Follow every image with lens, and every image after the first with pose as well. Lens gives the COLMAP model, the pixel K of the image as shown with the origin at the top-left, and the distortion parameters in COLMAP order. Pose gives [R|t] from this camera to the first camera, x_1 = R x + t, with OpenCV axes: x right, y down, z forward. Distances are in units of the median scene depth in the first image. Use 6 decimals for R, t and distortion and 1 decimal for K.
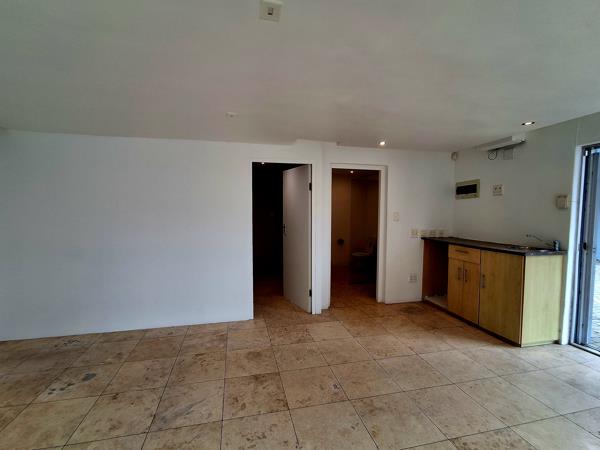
lens RADIAL K [[271.8, 0, 295.0], [0, 271.8, 227.0], [0, 0, 1]] dist [0.000909, 0.000290]
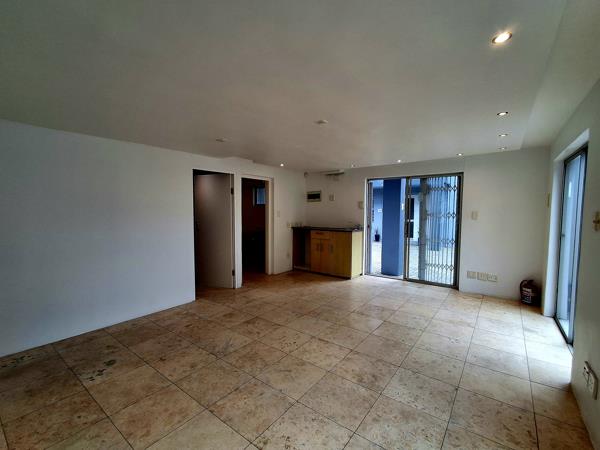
lens RADIAL K [[271.8, 0, 295.0], [0, 271.8, 227.0], [0, 0, 1]] dist [0.000909, 0.000290]
pose [[0.771377, -0.042002, 0.634991, -0.630407], [0.039373, 0.999058, 0.018254, 0.013997], [-0.635160, 0.010920, 0.772304, -0.230281]]
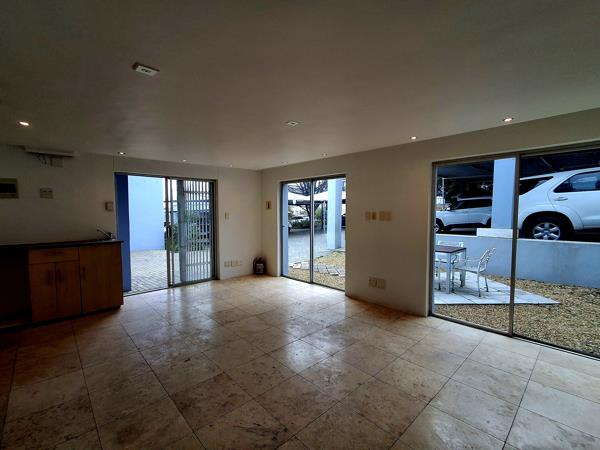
lens RADIAL K [[271.8, 0, 295.0], [0, 271.8, 227.0], [0, 0, 1]] dist [0.000909, 0.000290]
pose [[-0.497862, -0.052728, 0.865652, -0.756122], [0.055928, 0.994120, 0.092719, -0.054111], [-0.865451, 0.094575, -0.491986, 0.783201]]
